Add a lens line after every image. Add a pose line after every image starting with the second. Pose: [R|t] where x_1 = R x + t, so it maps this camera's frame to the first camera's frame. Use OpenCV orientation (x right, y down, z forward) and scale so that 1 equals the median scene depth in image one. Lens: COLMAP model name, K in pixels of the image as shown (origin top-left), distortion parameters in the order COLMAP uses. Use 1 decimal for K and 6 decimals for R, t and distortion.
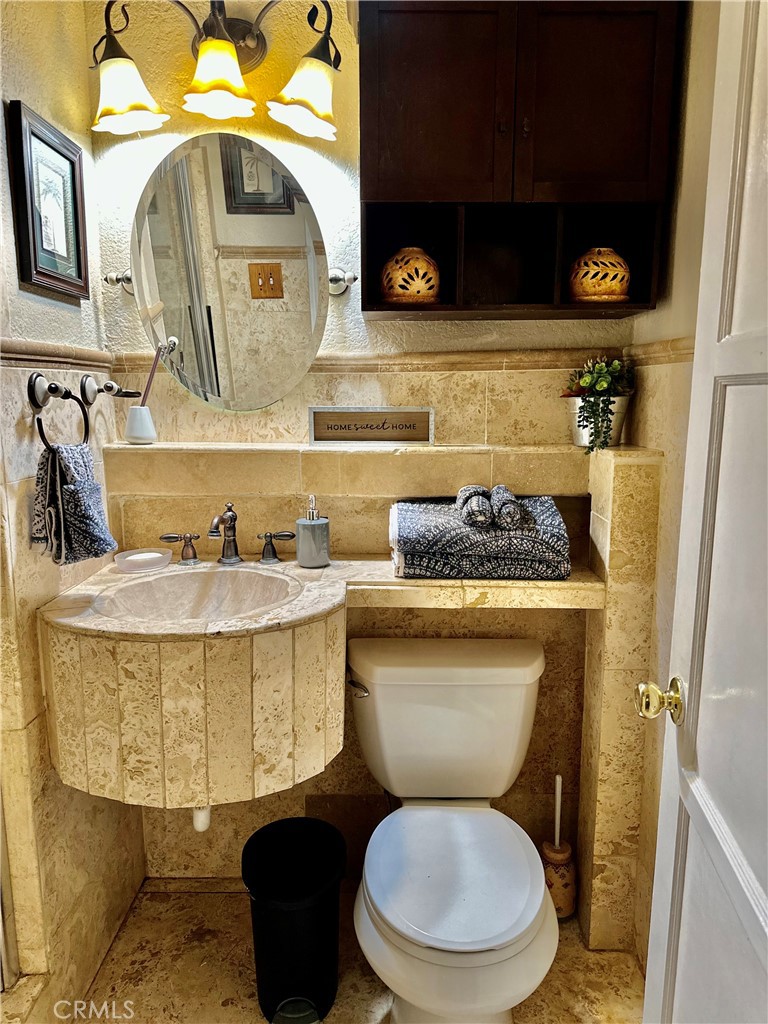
lens RADIAL K [[716.8, 0, 389.6], [0, 716.8, 520.6], [0, 0, 1]] dist [0.048268, -0.067747]
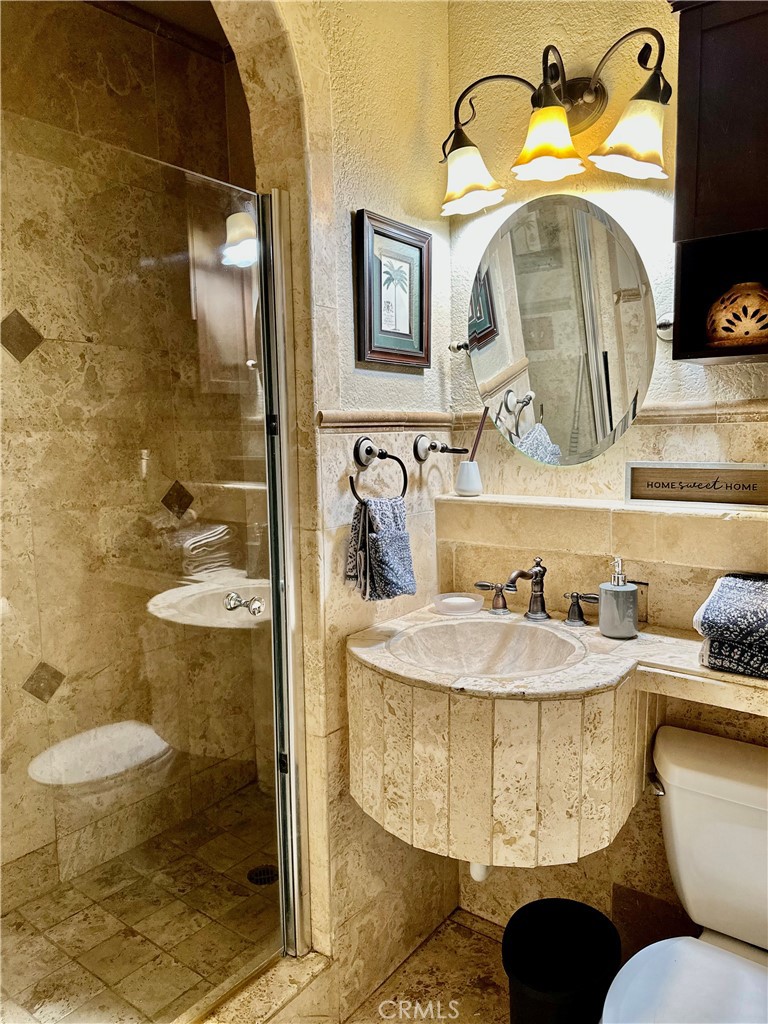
lens RADIAL K [[716.8, 0, 383.9], [0, 716.8, 518.3], [0, 0, 1]] dist [0.048268, -0.067747]
pose [[0.798780, 0.061374, -0.598485, 0.213538], [-0.090057, 0.995772, -0.018080, -0.045800], [0.594845, 0.068340, 0.800930, 0.080090]]
